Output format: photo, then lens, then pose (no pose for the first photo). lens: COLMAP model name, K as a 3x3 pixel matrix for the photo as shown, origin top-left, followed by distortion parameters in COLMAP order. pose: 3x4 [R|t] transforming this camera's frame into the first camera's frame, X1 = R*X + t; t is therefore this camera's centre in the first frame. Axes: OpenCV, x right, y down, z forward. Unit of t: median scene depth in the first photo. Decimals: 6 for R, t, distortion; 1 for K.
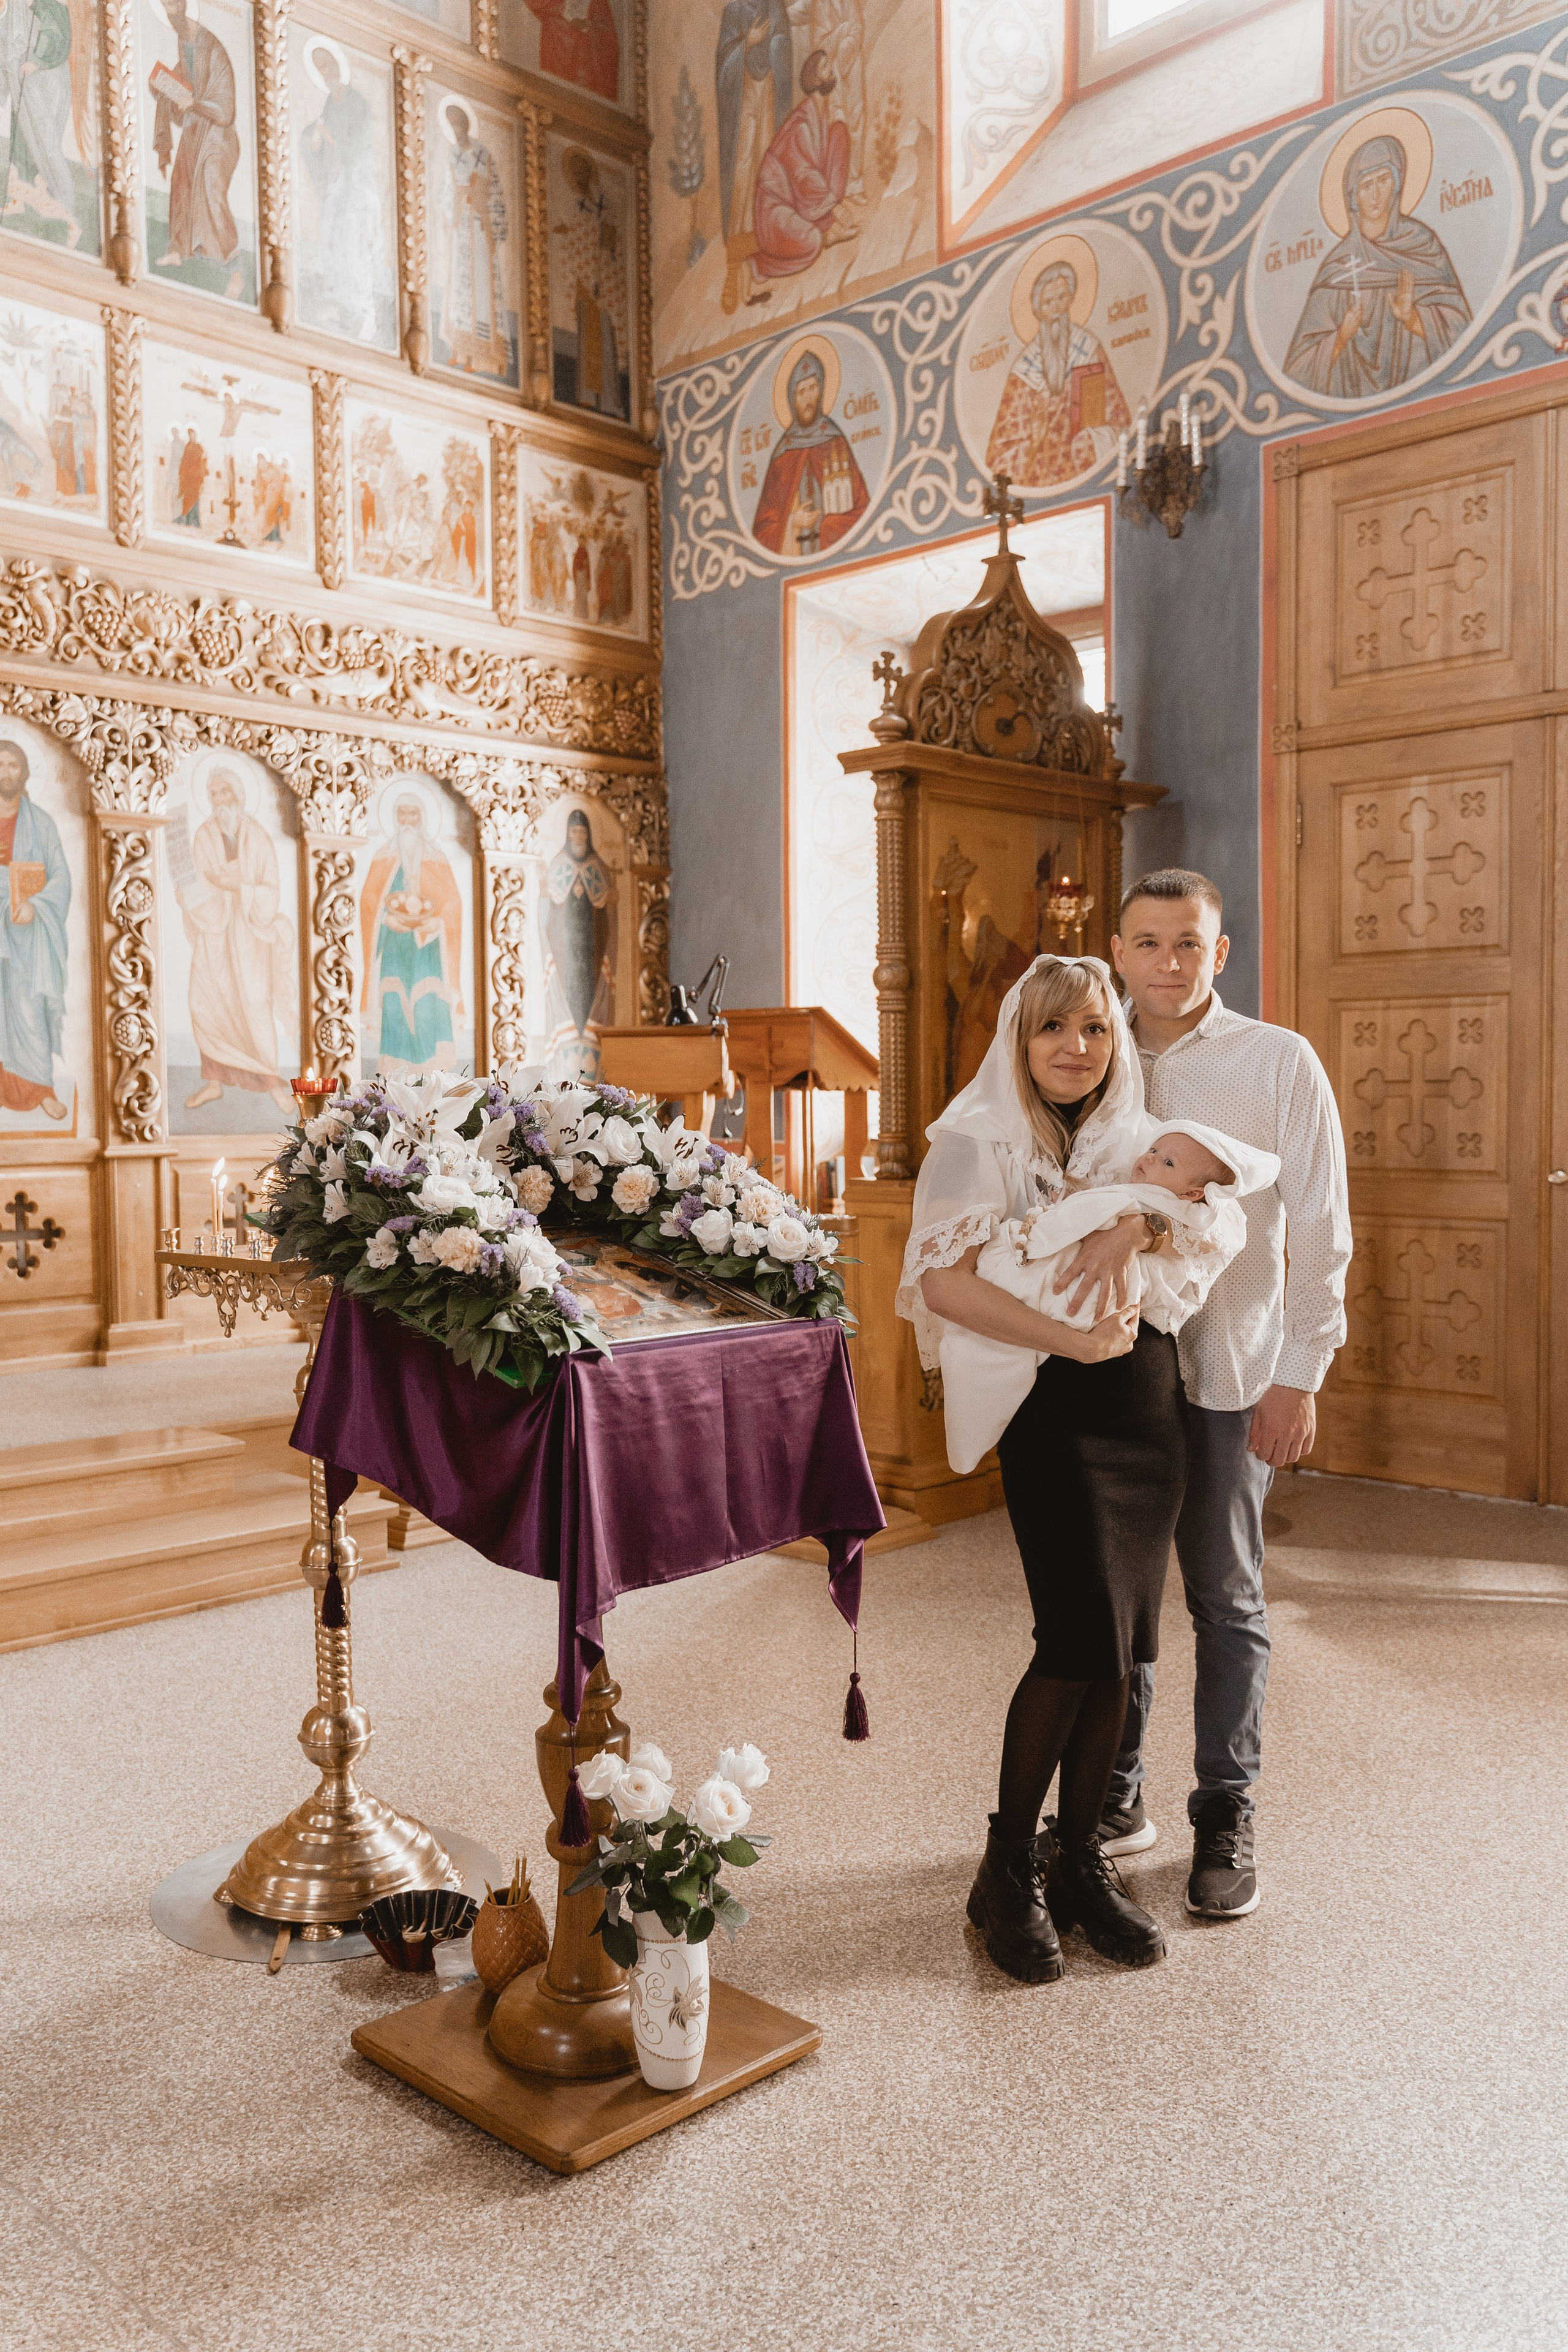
lens RADIAL K [[1895.1, 0, 795.0], [0, 1895.1, 1223.7], [0, 0, 1]] dist [-0.000482, -0.009219]
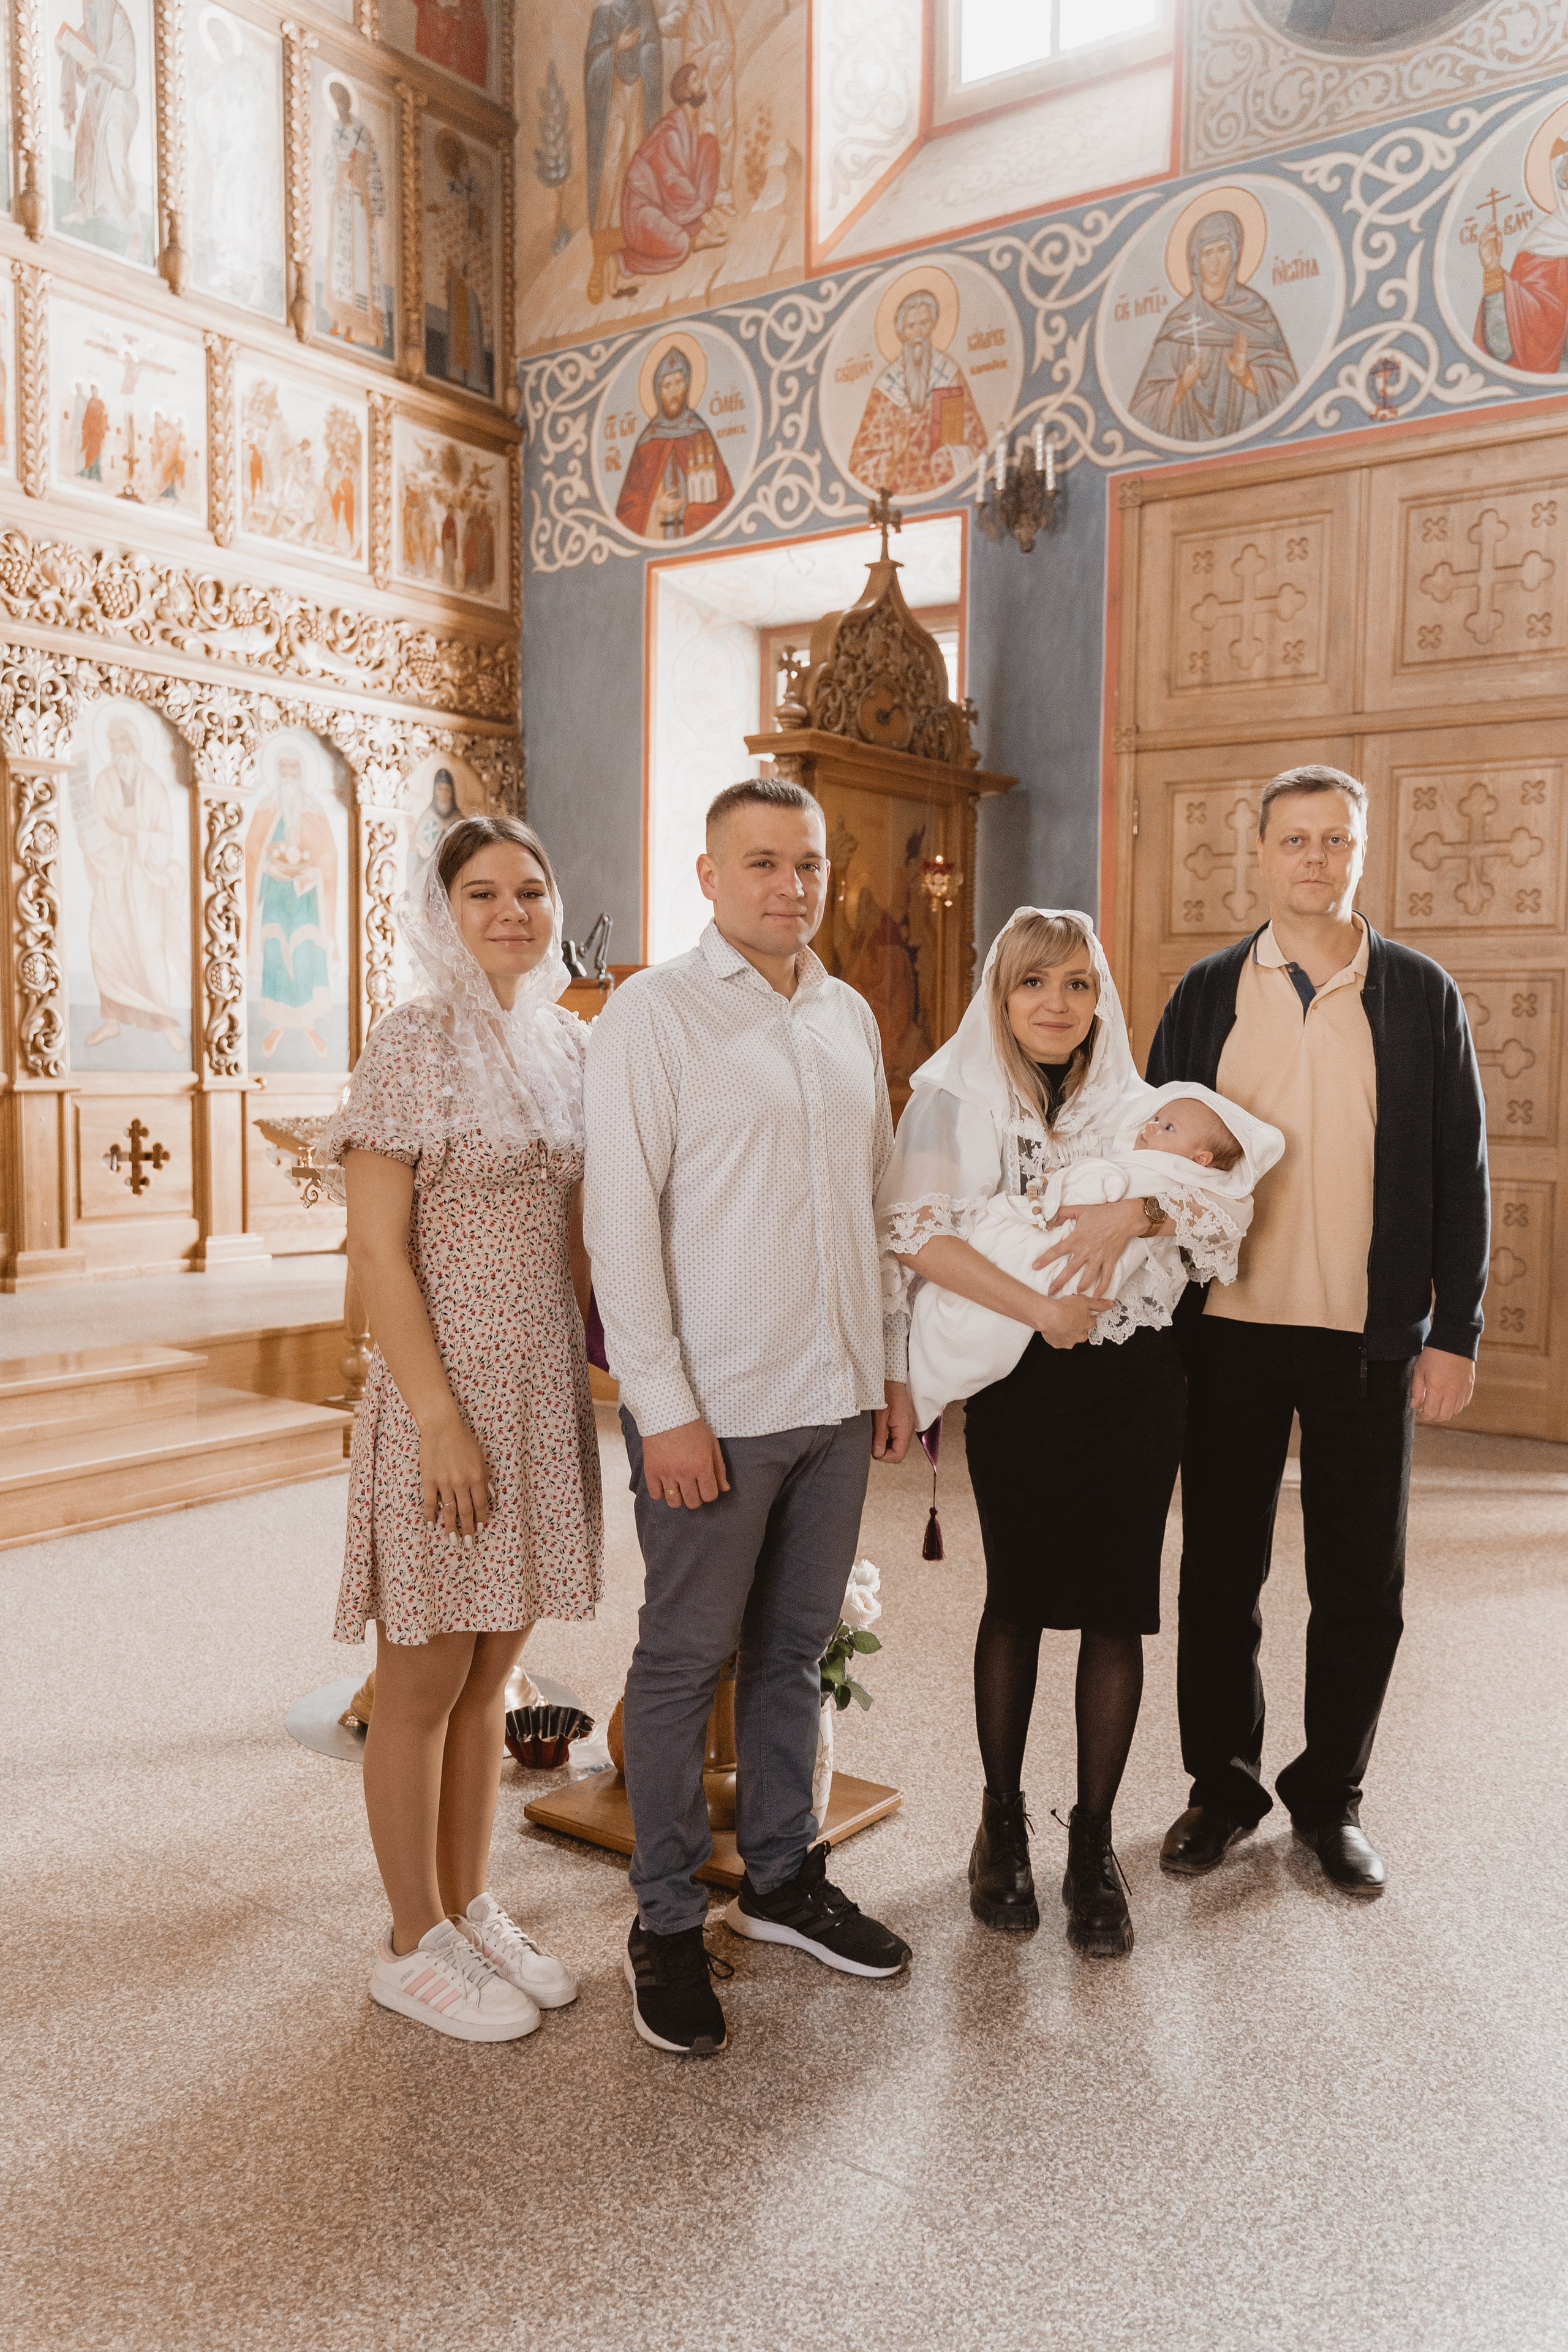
lens RADIAL K [[1872.5, 0, 797.1], [0, 1872.5, 1214.6], [0, 0, 1]] dist [-0.005898, 0.001373]
pose [[0.988614, 0.009376, 0.150182, -0.084297], [-0.012626, 0.999706, 0.020703, 0.004929], [-0.149944, -0.022364, 0.988442, -0.066242]]
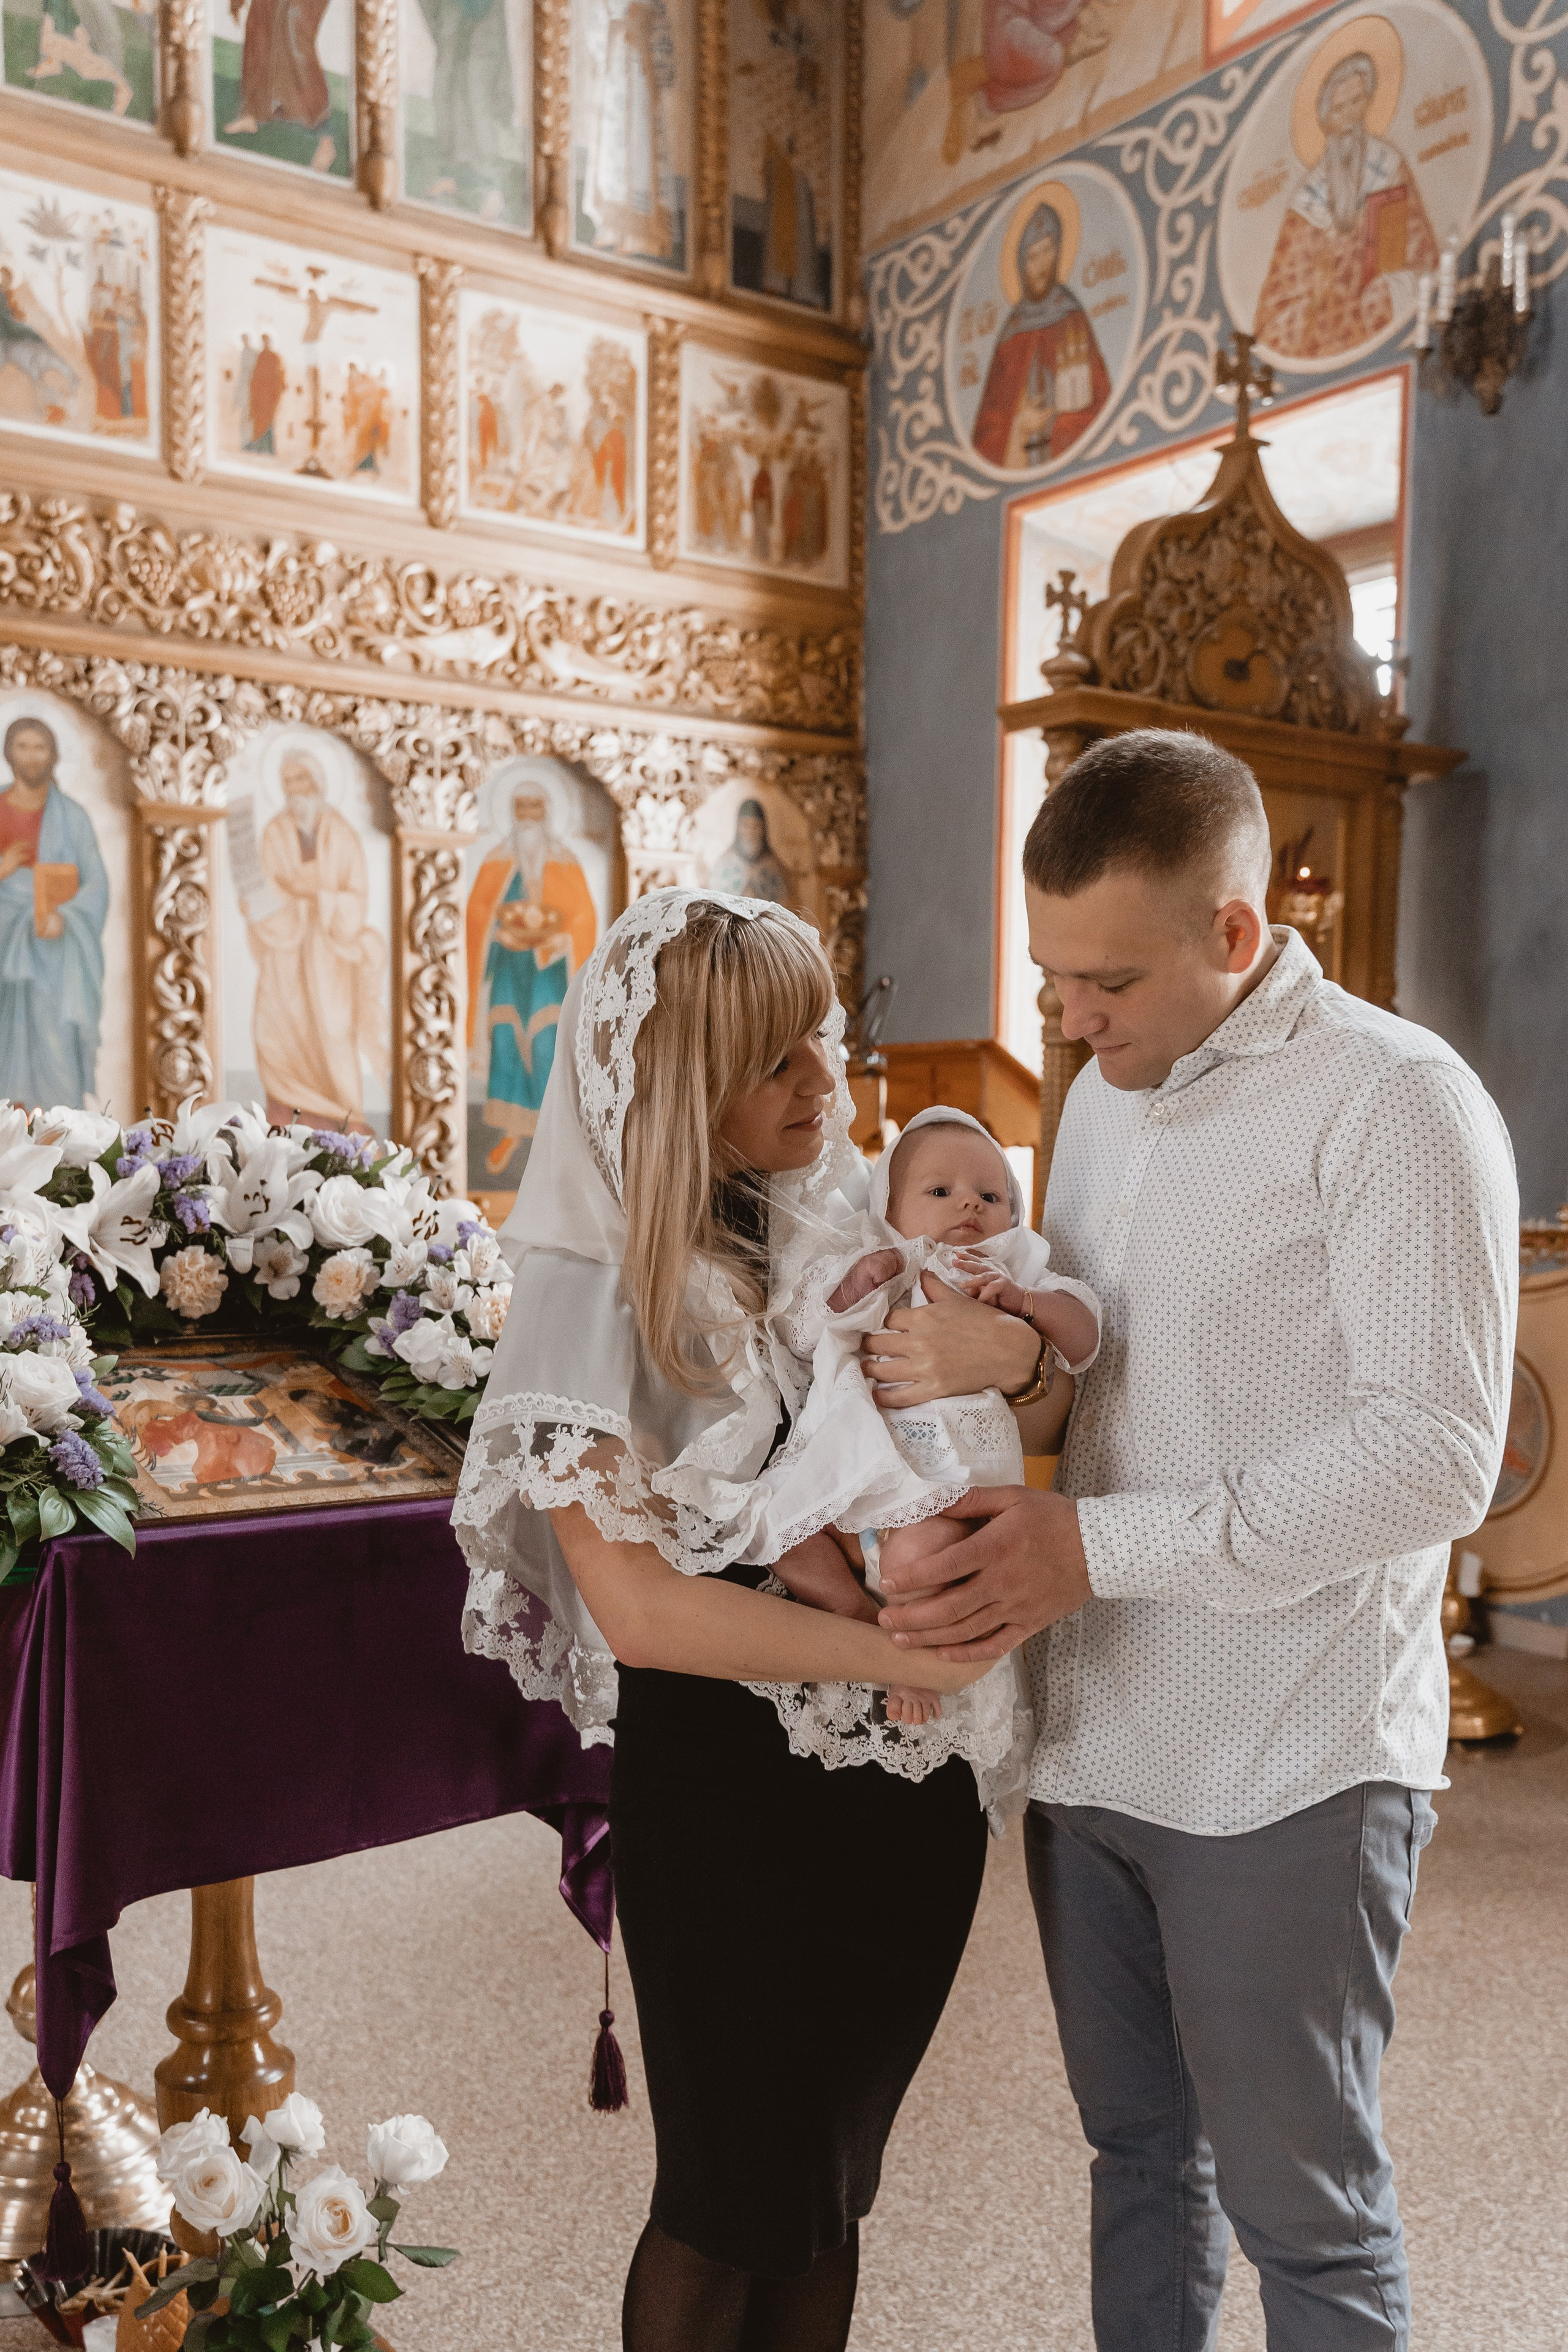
lens RADIAL K [[2152.9, 0, 784.0], [0, 2152.9, 1417.4], [0, 0, 1]] dist [-0.020653, 0.003230]
pose [[0.985140, 0.034839, -0.168181, 0.072736], [-0.025608, 0.998060, 0.056748, -0.006463], [0.169832, -0.051597, 0.984121, 0.089875]]
